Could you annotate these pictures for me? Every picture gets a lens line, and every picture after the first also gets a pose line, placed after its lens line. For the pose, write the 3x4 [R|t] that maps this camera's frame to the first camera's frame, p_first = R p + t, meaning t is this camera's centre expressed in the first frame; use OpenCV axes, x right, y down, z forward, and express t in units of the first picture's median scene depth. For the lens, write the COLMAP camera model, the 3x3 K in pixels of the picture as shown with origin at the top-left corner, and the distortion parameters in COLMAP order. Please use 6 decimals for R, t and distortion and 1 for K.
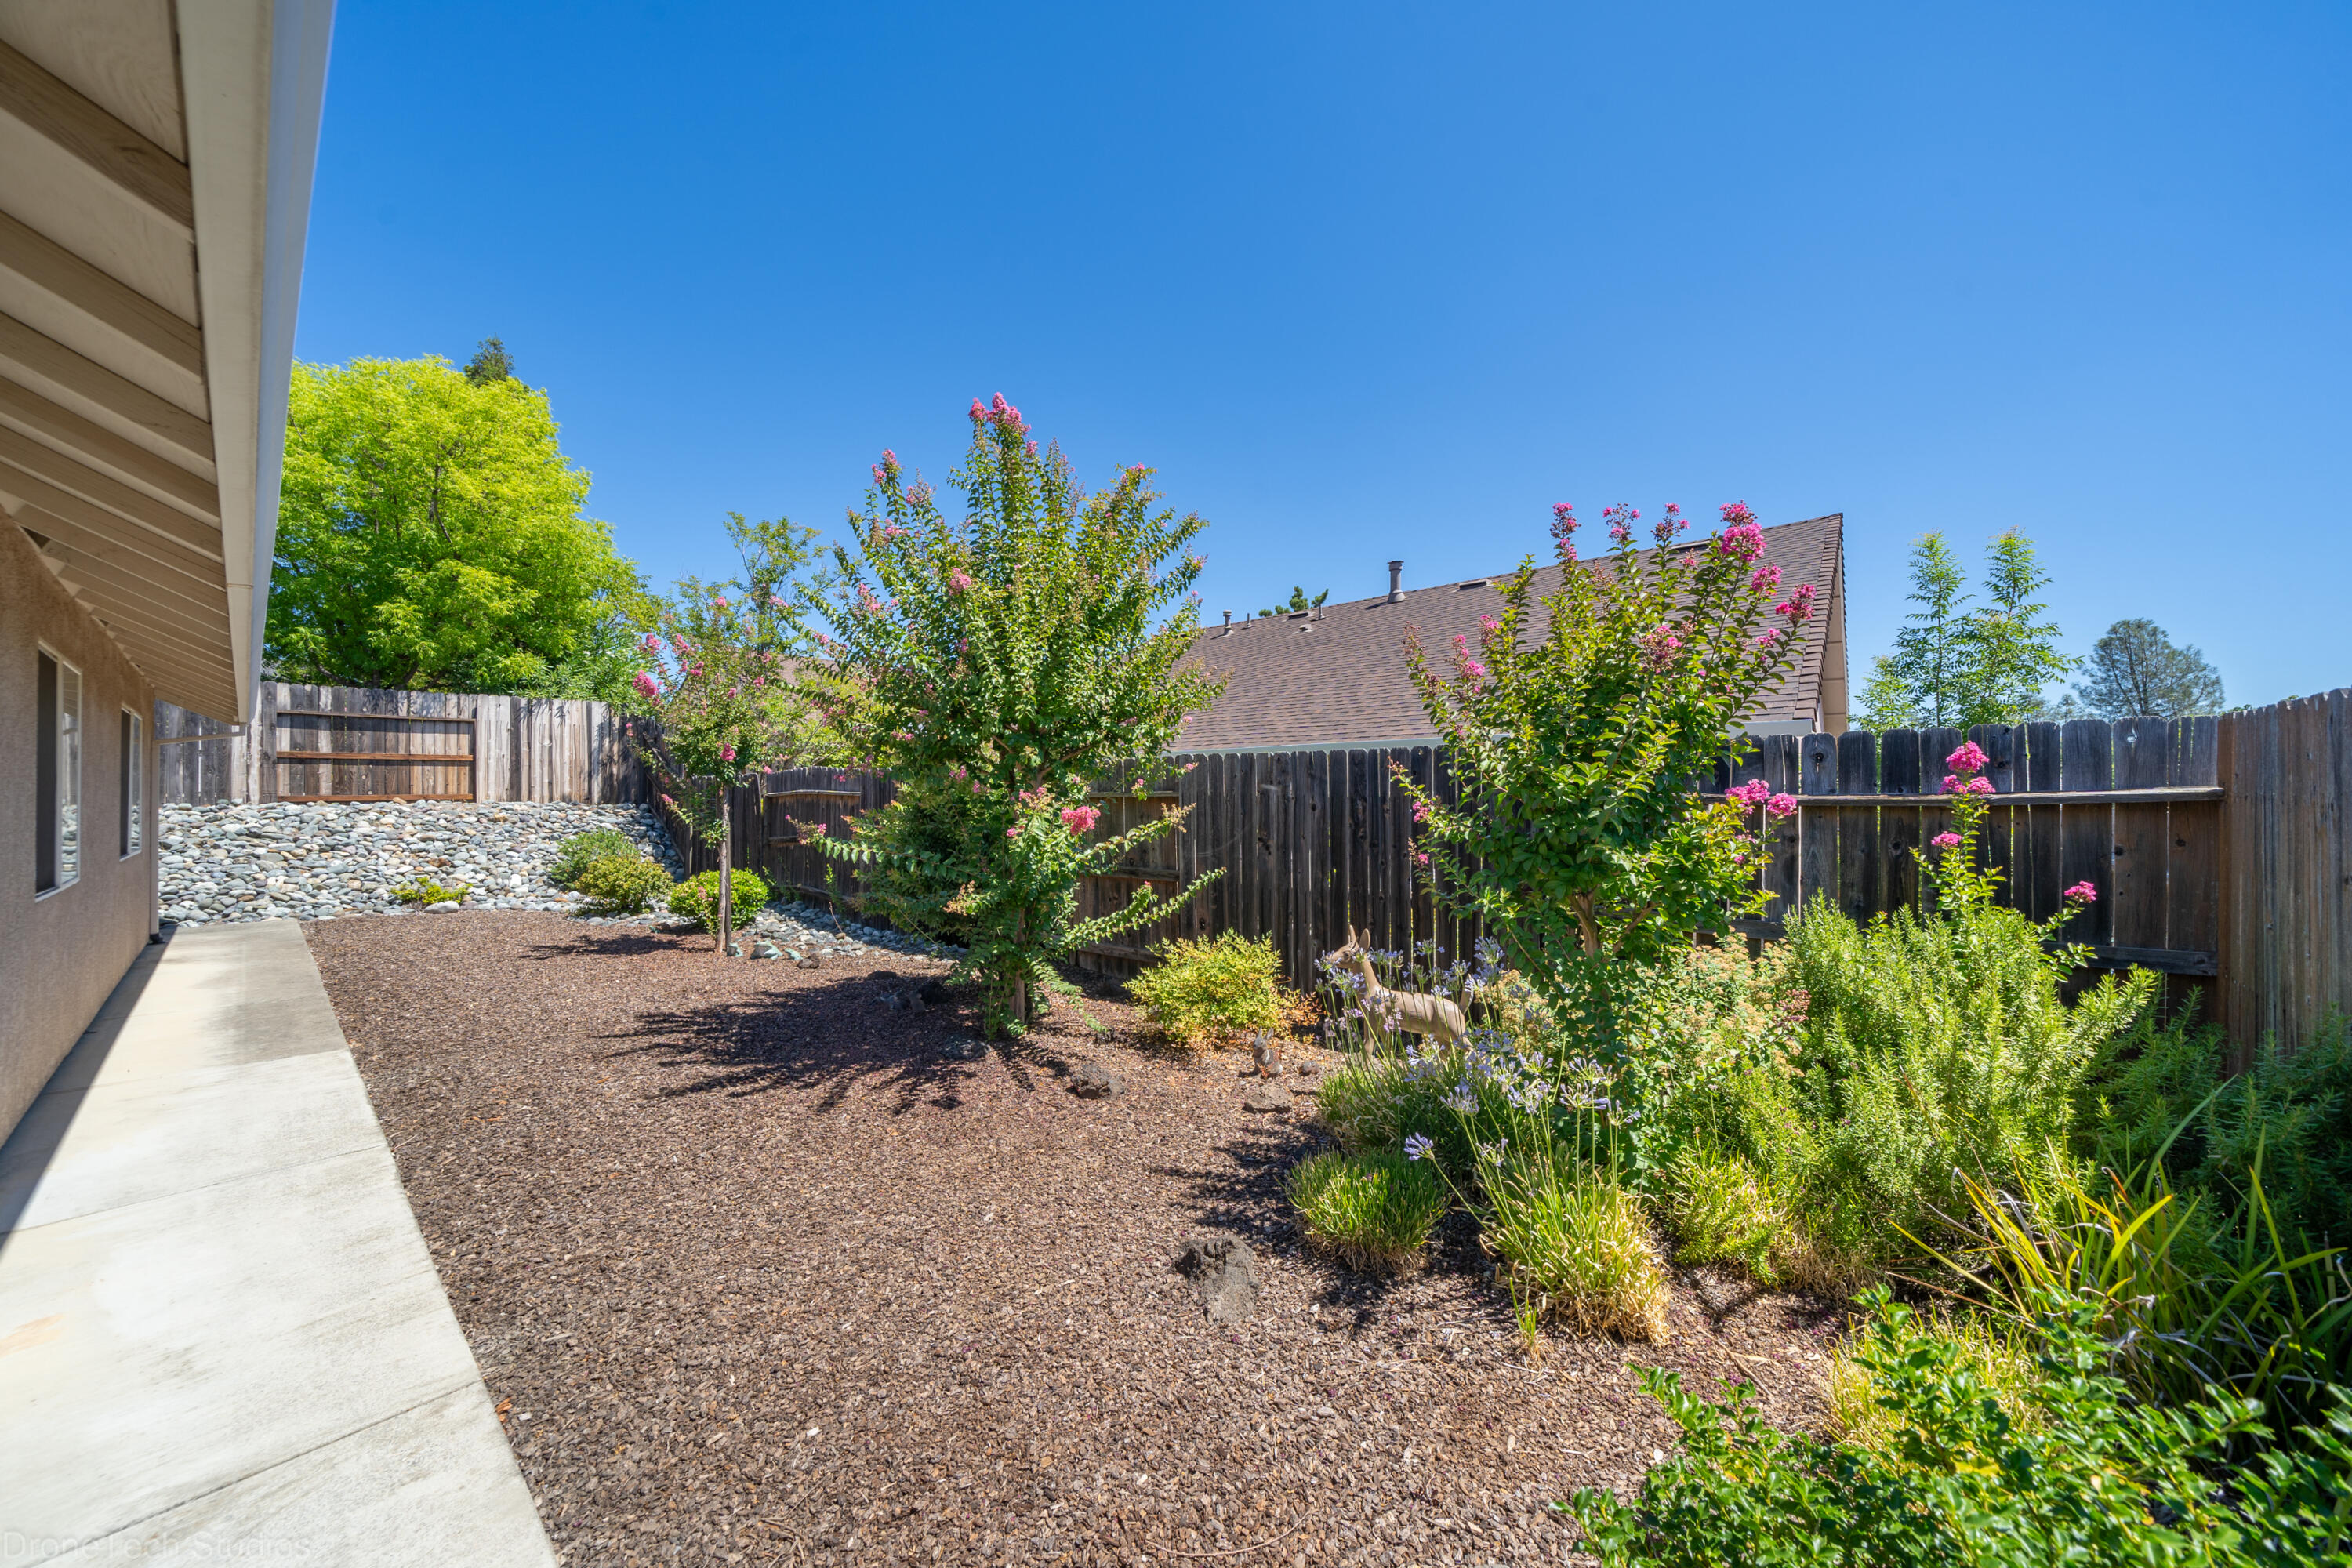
lens RADIAL K [[804.5, 0, 1199.4], [0, 804.5, 794.7], [0, 0, 1]] dist [-0.004487, 0.000252]
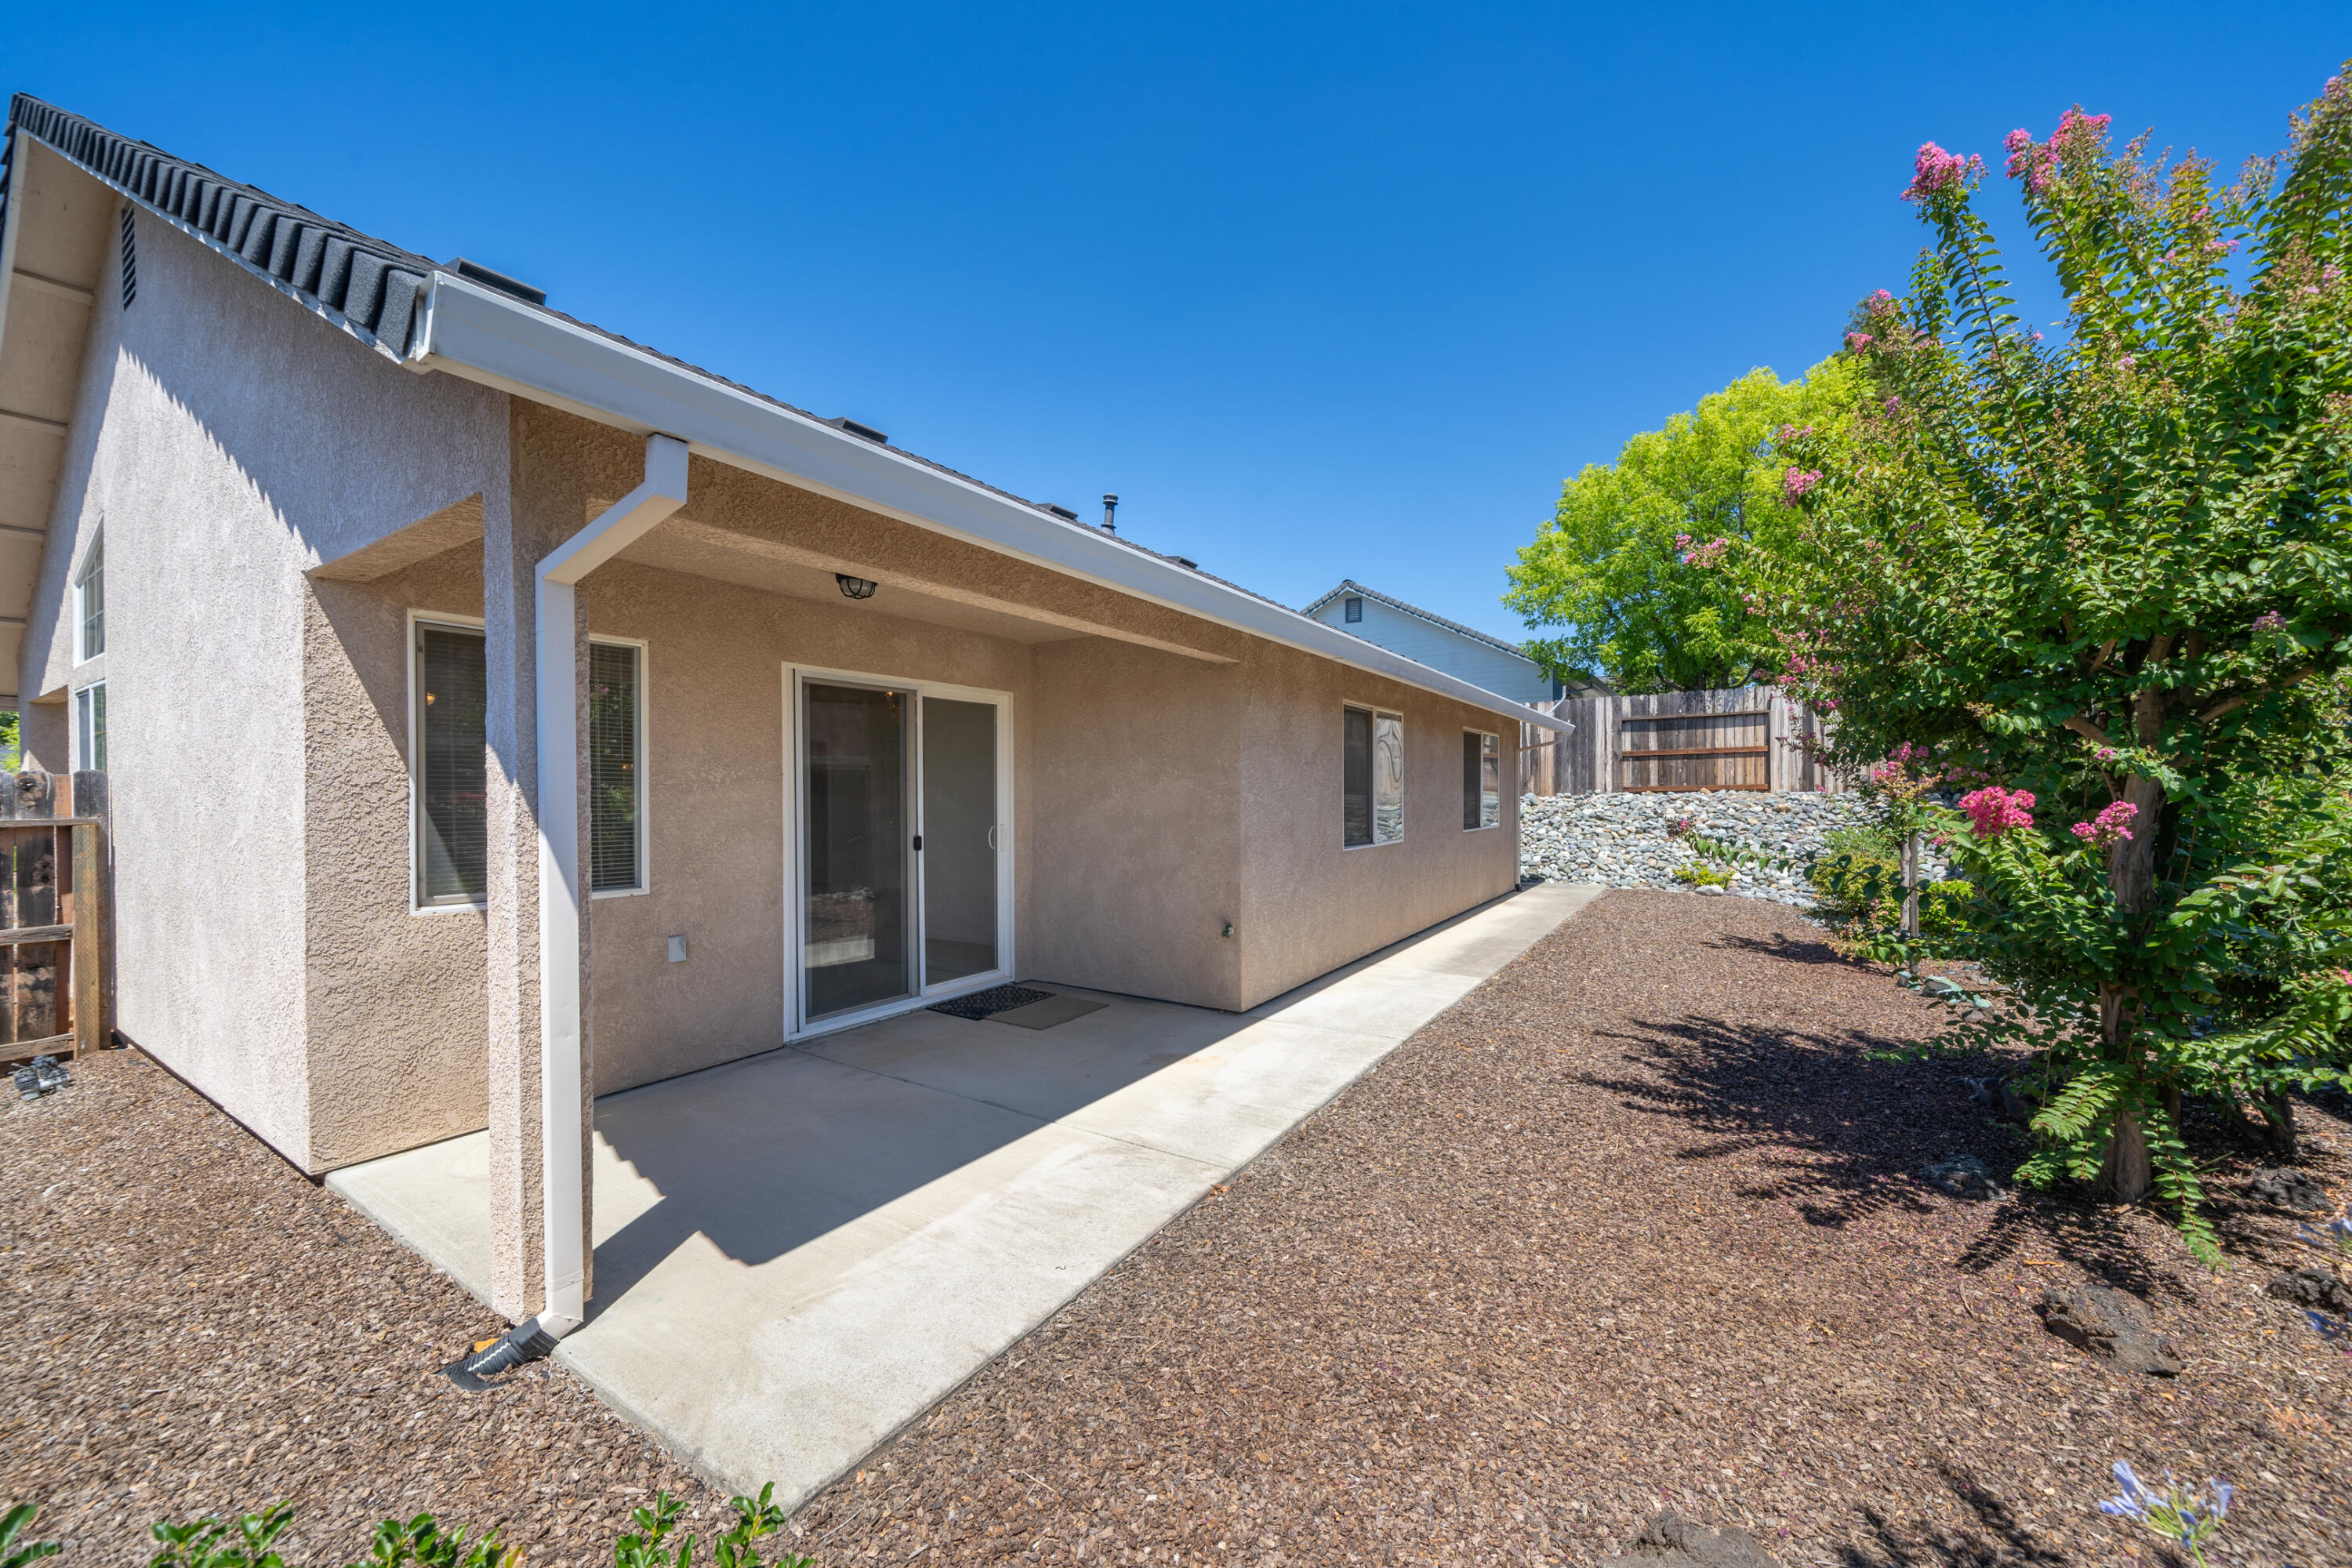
lens RADIAL K [[898.2, 0, 1170.7], [0, 898.2, 789.7], [0, 0, 1]] dist [0.000088, 0.000100]
pose [[0.132128, -0.002599, -0.991229, 0.136524], [0.010195, 0.999947, -0.001263, 0.000123], [0.991180, -0.009938, 0.132148, 0.114147]]
